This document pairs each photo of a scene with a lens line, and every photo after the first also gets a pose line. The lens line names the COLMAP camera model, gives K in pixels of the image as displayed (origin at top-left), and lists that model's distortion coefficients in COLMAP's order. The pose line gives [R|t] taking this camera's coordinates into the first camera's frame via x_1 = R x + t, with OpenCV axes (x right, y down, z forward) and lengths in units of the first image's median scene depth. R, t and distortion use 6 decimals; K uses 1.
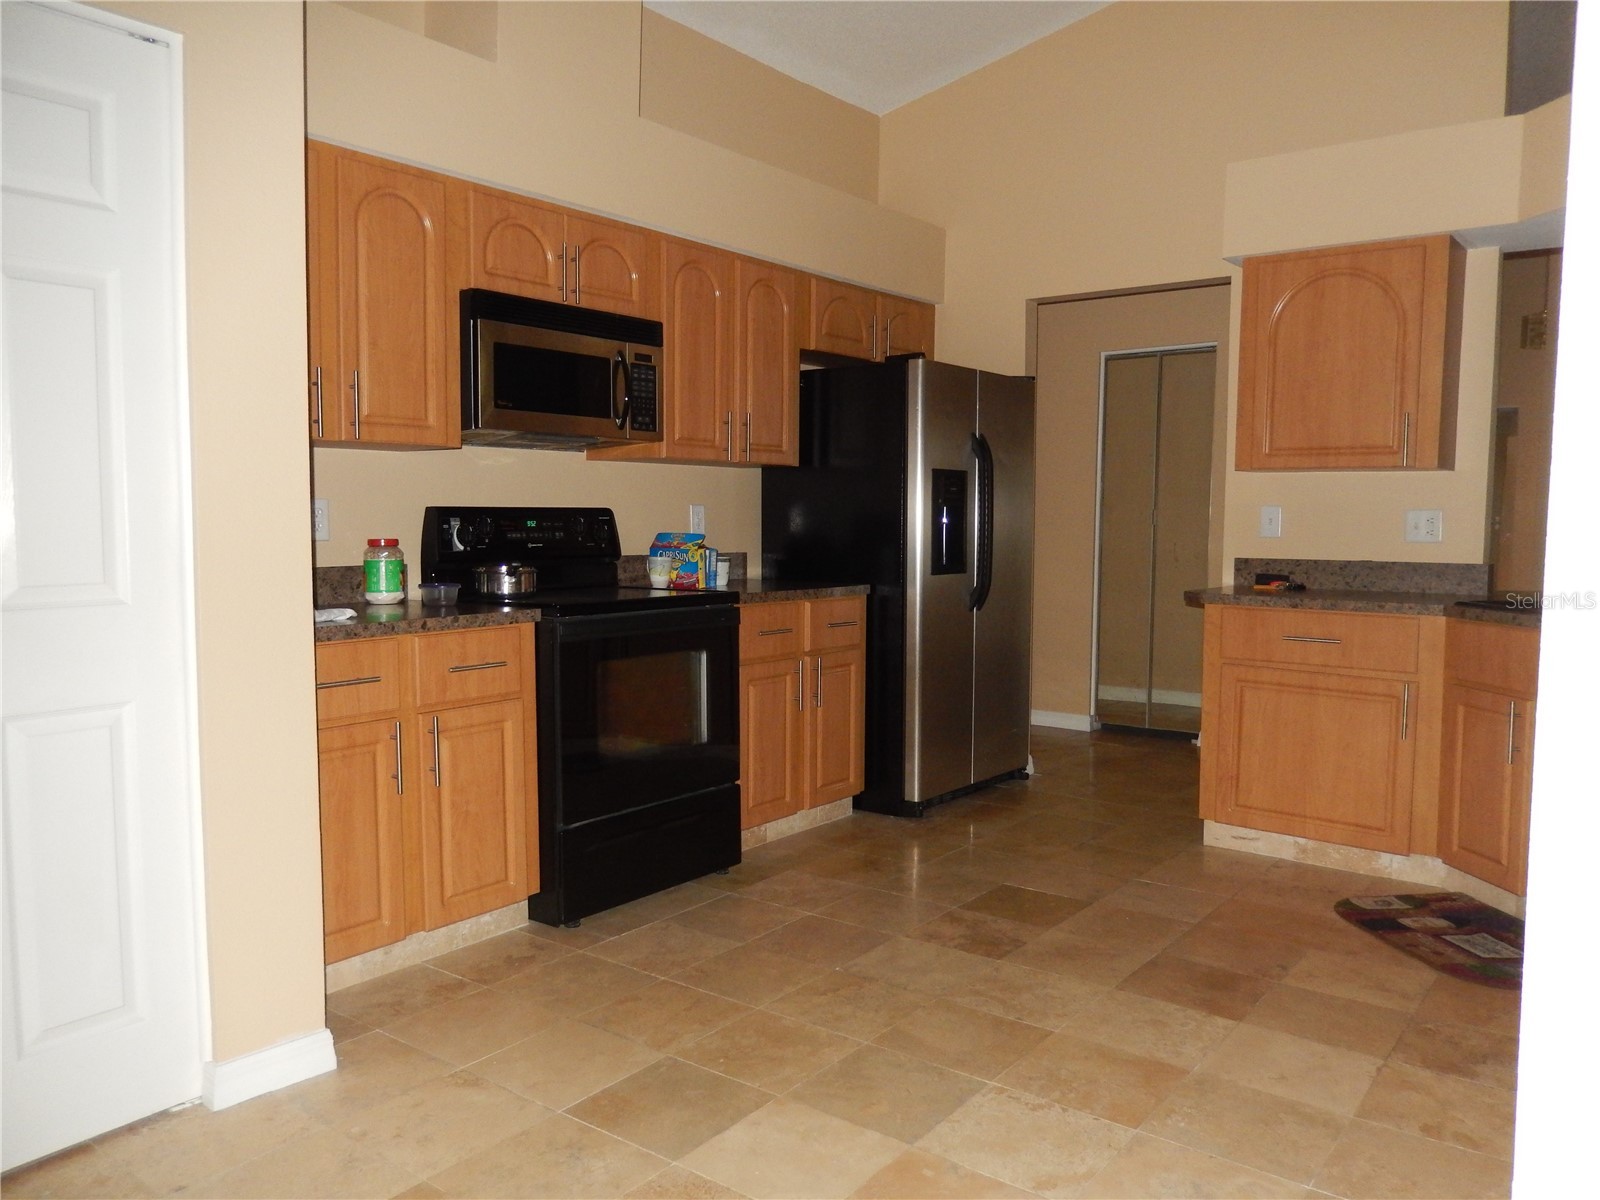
lens RADIAL K [[1205.9, 0, 800.0], [0, 1205.9, 600.0], [0, 0, 1]] dist [-0.004125, 0.001413]
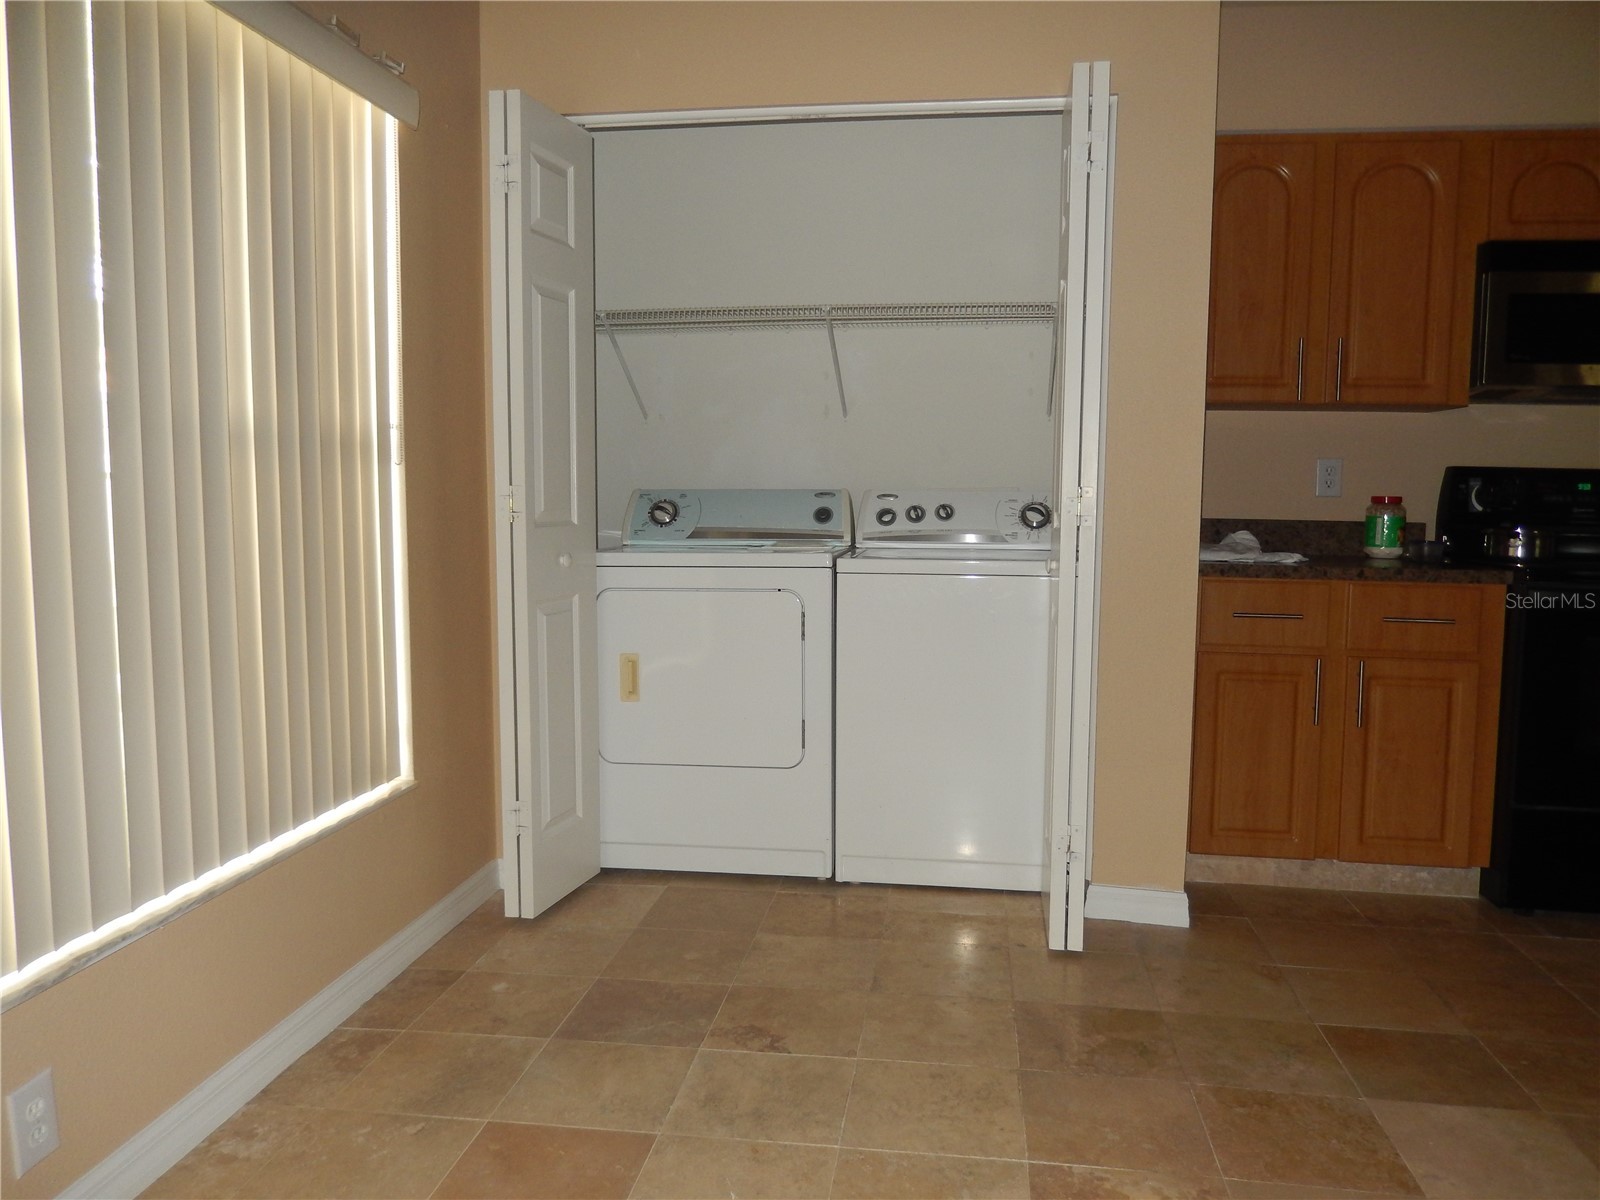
lens RADIAL K [[1169.9, 0, 800.0], [0, 1169.9, 600.0], [0, 0, 1]] dist [-0.002205, -0.002681]
pose [[0.496133, 0.093728, -0.863173, 0.312967], [-0.080771, 0.994827, 0.061599, 0.019107], [0.864482, 0.039158, 0.501137, 0.055749]]
